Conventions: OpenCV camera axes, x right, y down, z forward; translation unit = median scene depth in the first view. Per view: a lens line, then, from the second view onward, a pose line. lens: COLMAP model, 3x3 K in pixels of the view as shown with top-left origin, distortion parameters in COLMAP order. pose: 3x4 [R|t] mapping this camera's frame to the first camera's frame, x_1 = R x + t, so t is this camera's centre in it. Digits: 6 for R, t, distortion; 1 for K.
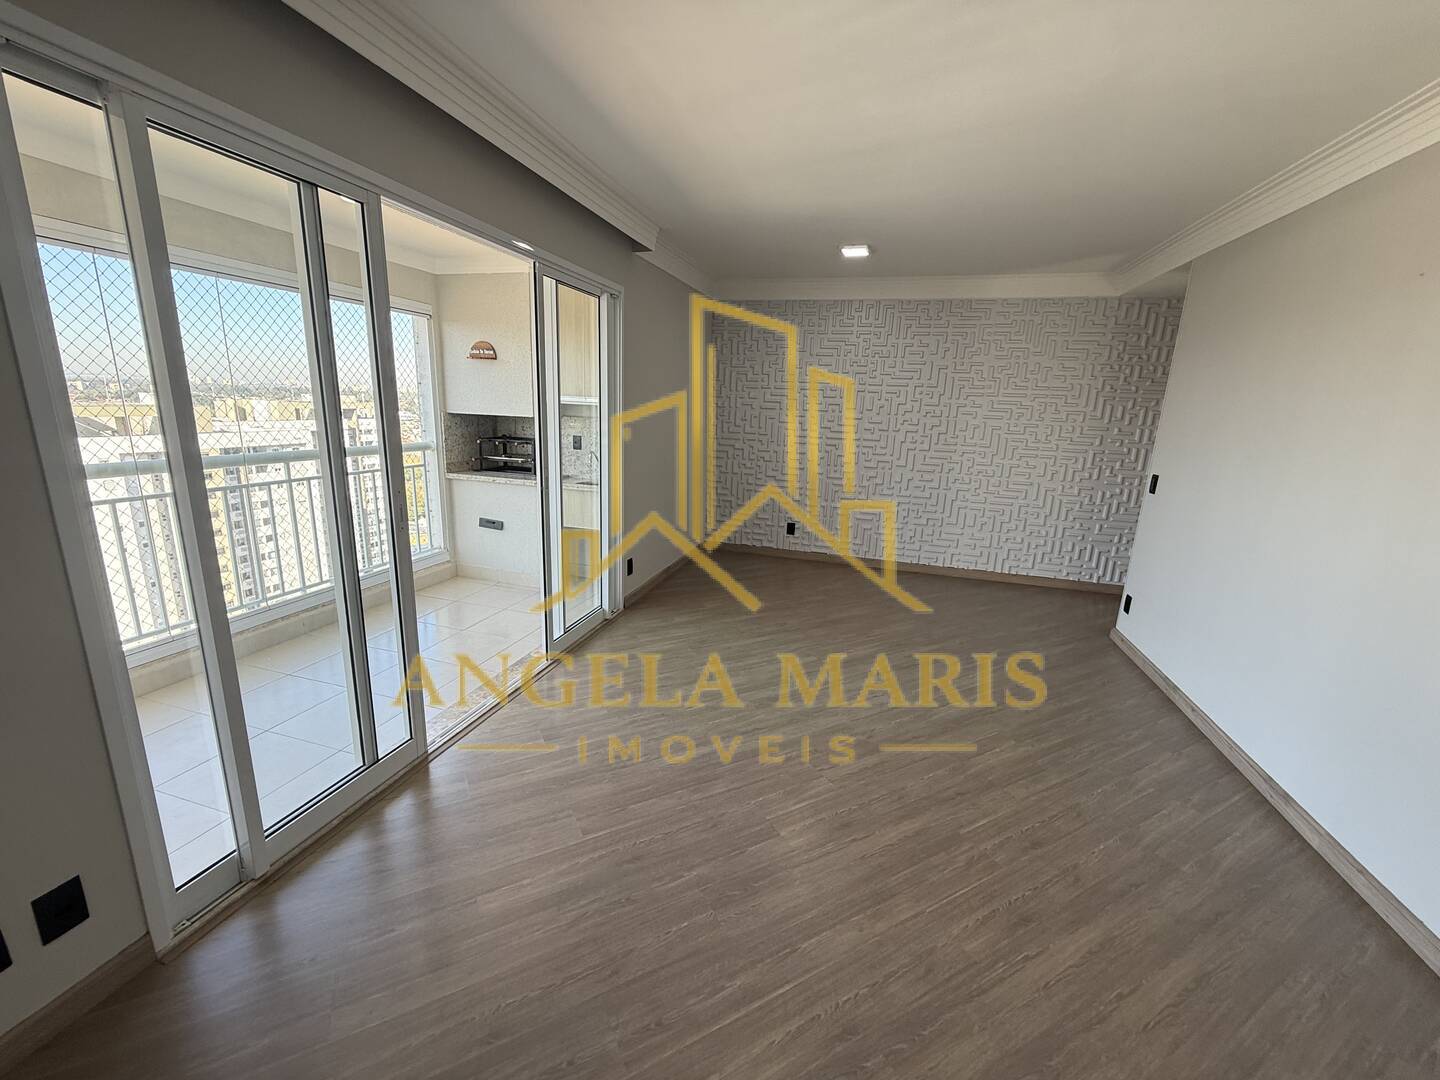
lens RADIAL K [[573.5, 0, 717.6], [0, 573.5, 540.8], [0, 0, 1]] dist [-0.000216, 0.000632]
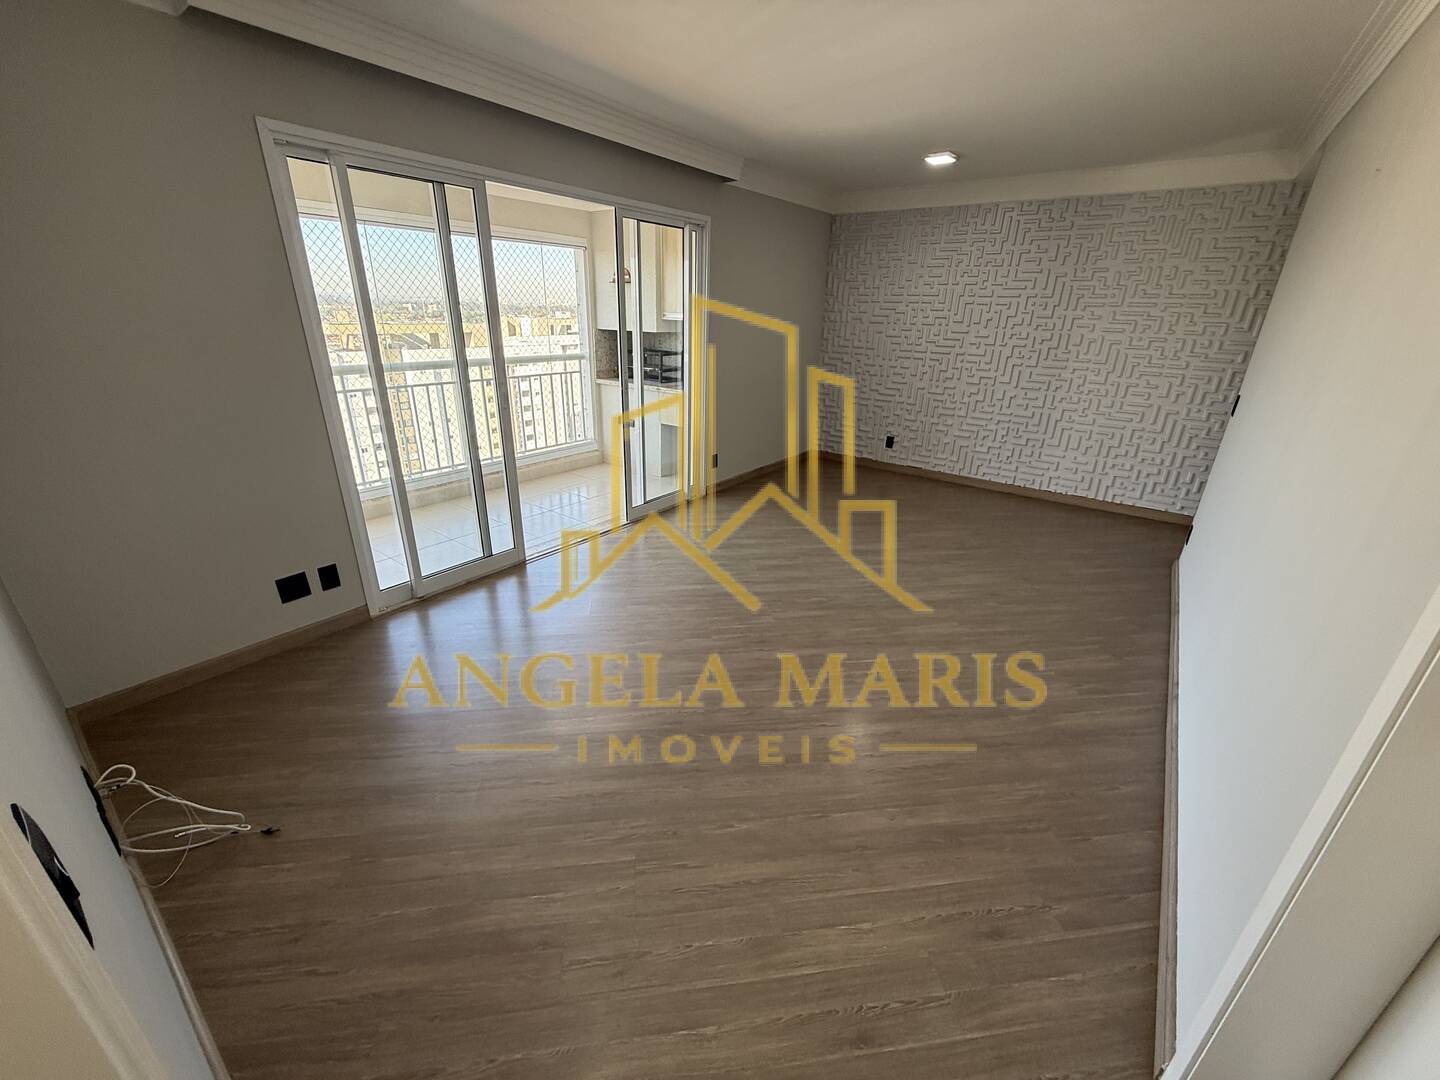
lens RADIAL K [[573.5, 0, 717.1], [0, 573.5, 541.2], [0, 0, 1]] dist [-0.000216, 0.000632]
pose [[0.935531, 0.117139, -0.333258, 0.235437], [-0.070067, 0.986207, 0.149953, 0.025879], [0.346227, -0.116935, 0.930835, -0.121257]]
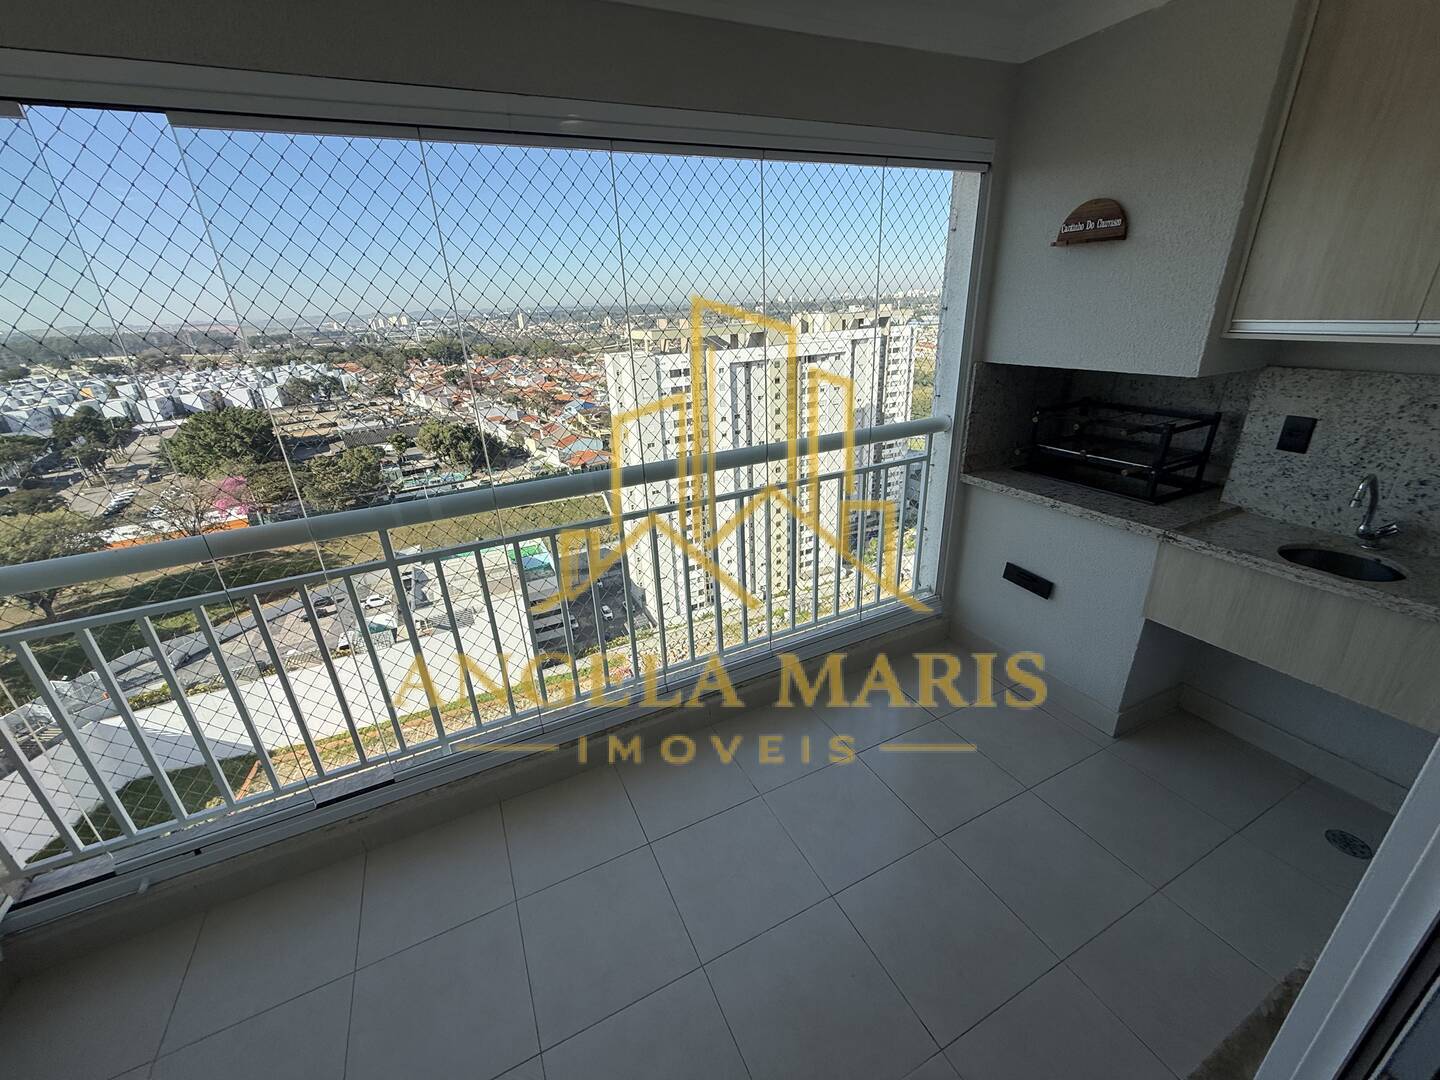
lens RADIAL K [[573.5, 0, 716.9], [0, 573.5, 541.2], [0, 0, 1]] dist [-0.000216, 0.000632]
pose [[0.674824, 0.213755, -0.706344, -0.224546], [-0.098835, 0.974688, 0.200537, -0.141619], [0.731330, -0.065516, 0.678869, 0.439109]]
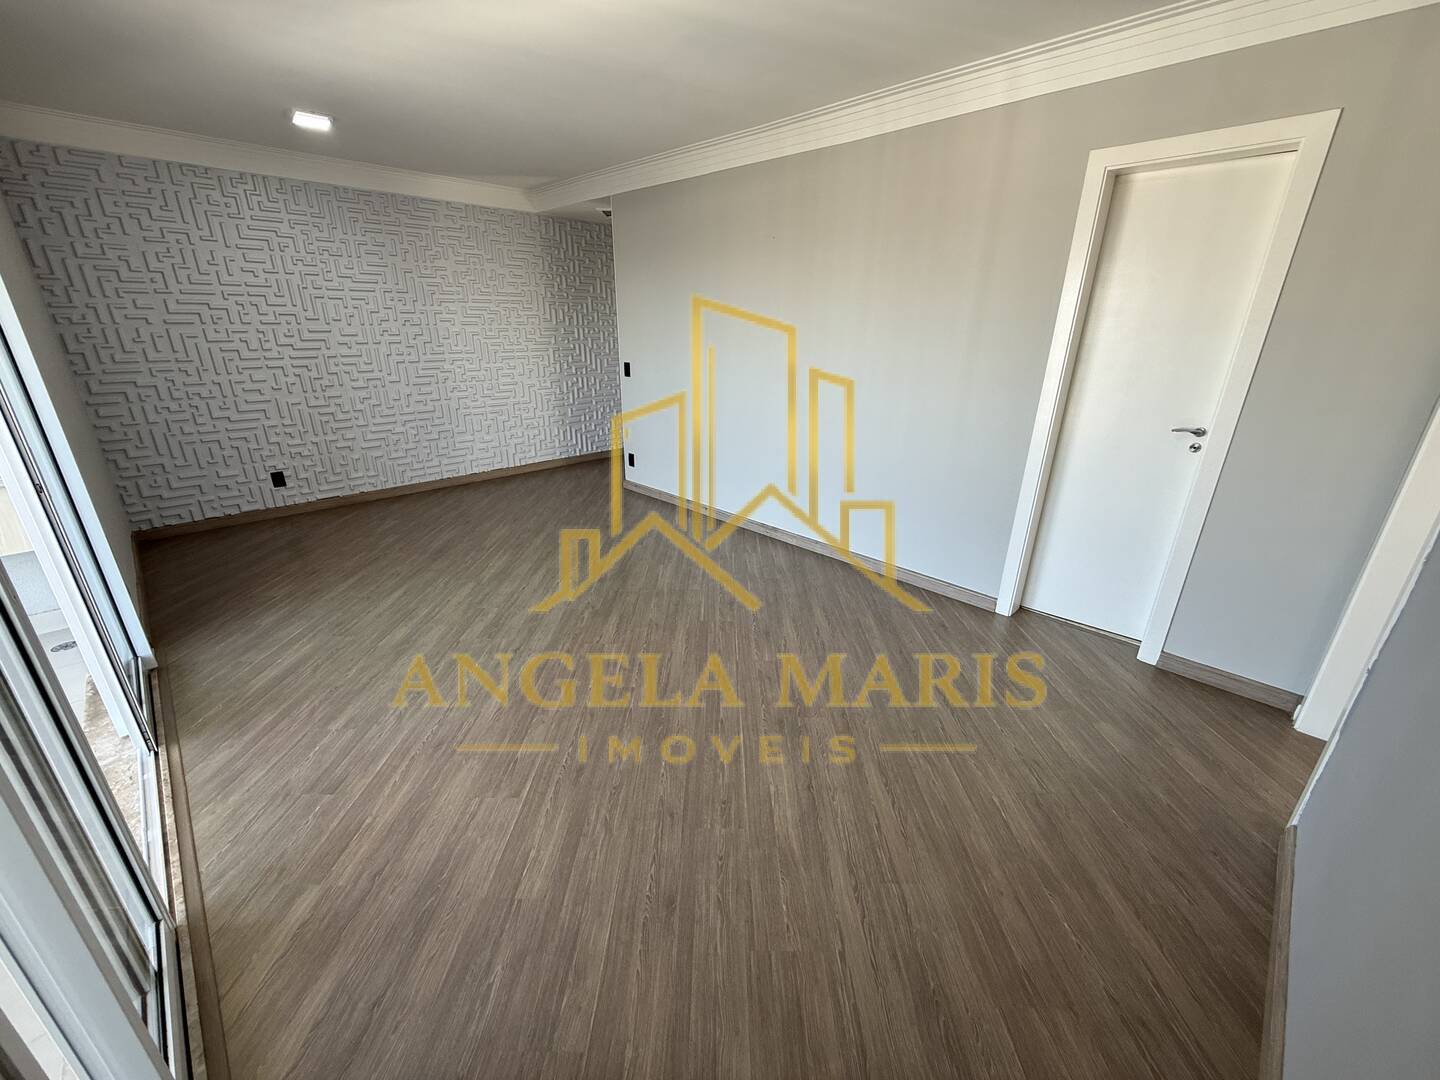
lens RADIAL K [[573.5, 0, 720.2], [0, 573.5, 538.3], [0, 0, 1]] dist [-0.000216, 0.000632]
pose [[0.479970, -0.343698, 0.807156, -0.285812], [0.216357, 0.938017, 0.270765, -0.031563], [-0.850187, 0.044675, 0.524582, 0.079084]]
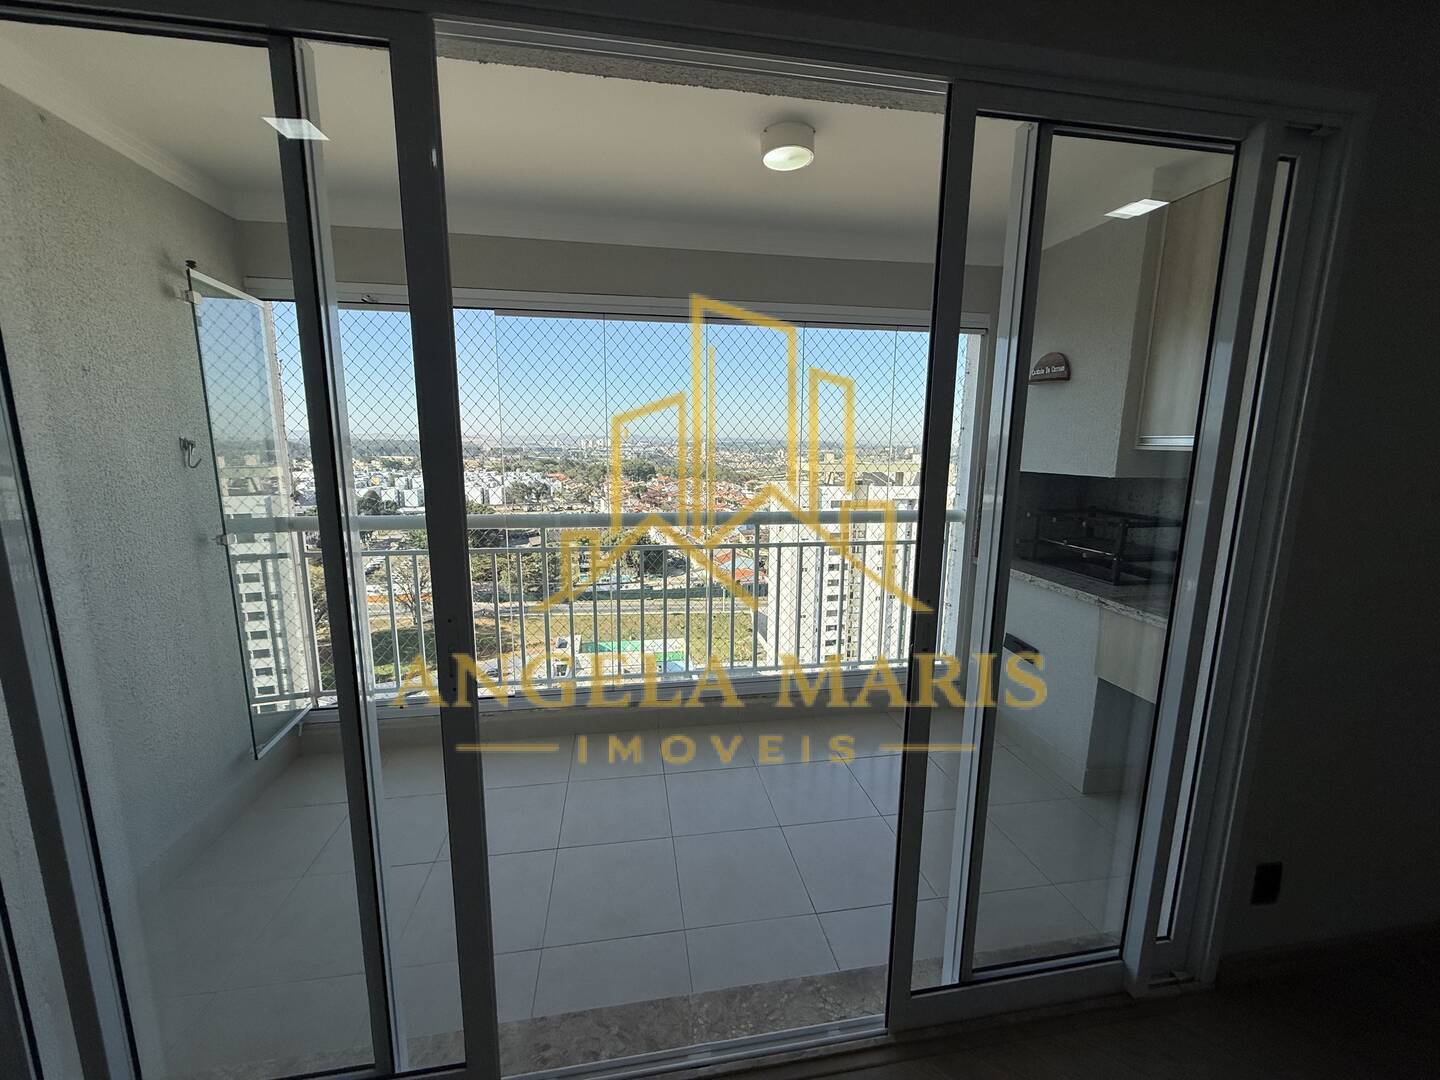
lens RADIAL K [[573.5, 0, 714.5], [0, 573.5, 539.8], [0, 0, 1]] dist [-0.000216, 0.000632]
pose [[0.438341, 0.113257, -0.891645, -0.004909], [-0.200566, 0.979340, 0.025796, -0.093255], [0.876145, 0.167526, 0.452001, 0.418769]]
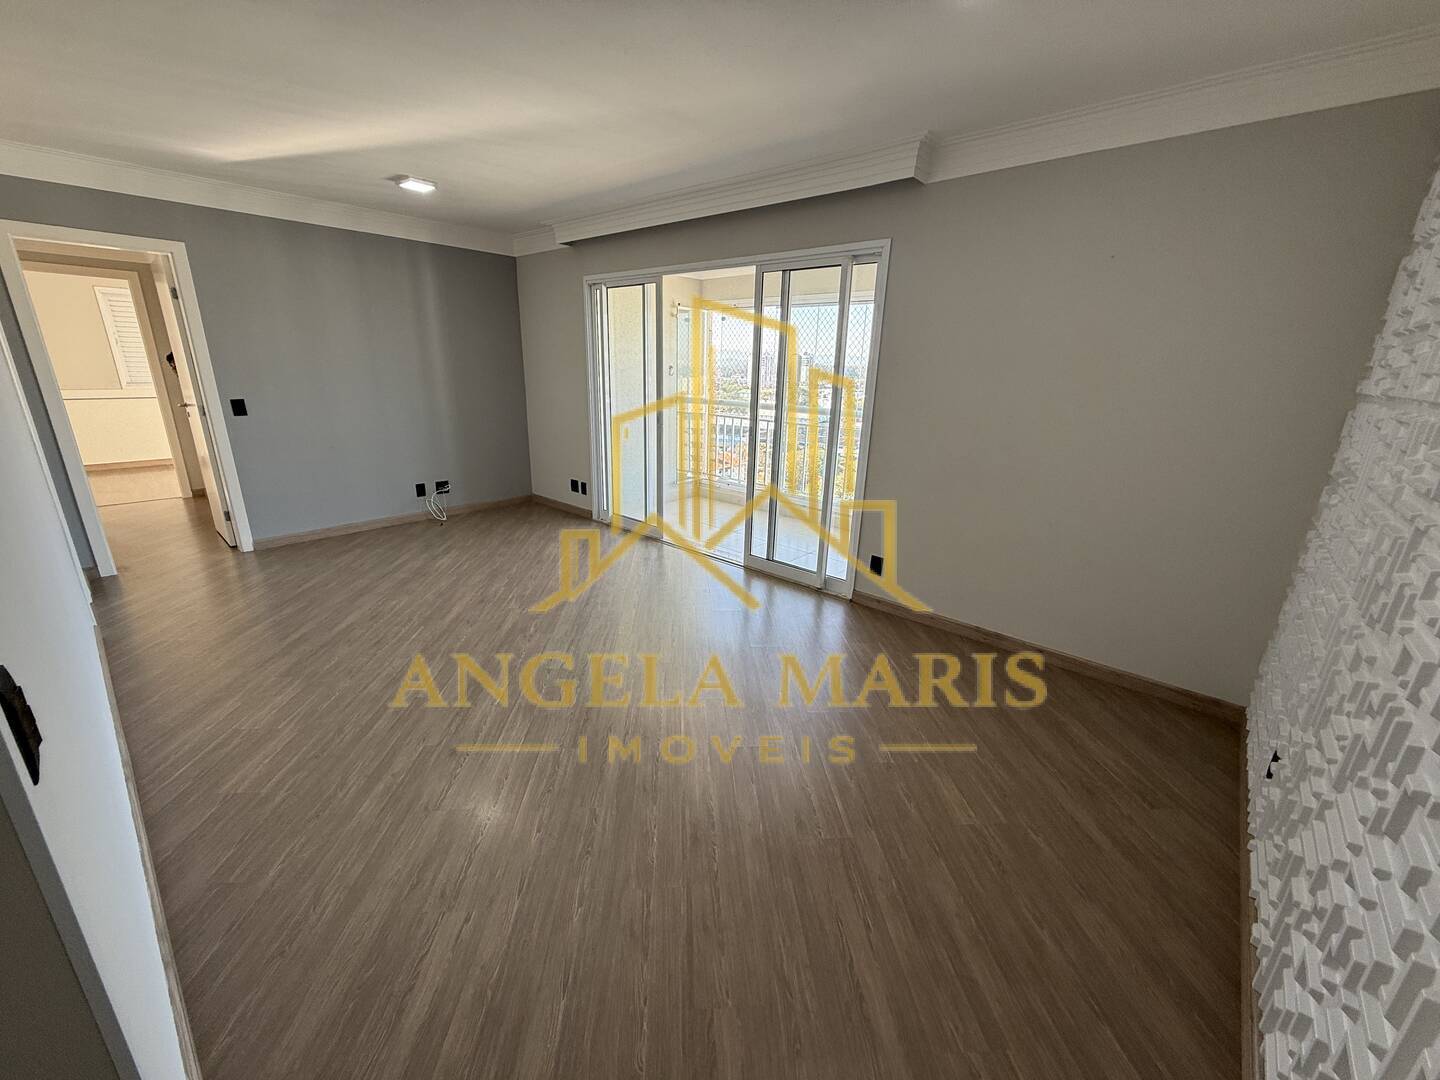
lens RADIAL K [[573.5, 0, 727.1], [0, 573.5, 543.9], [0, 0, 1]] dist [-0.000216, 0.000632]
pose [[-0.412630, 0.226242, -0.882355, 0.610404], [-0.251472, 0.902726, 0.349066, -0.198734], [0.875499, 0.365923, -0.315598, 0.921849]]
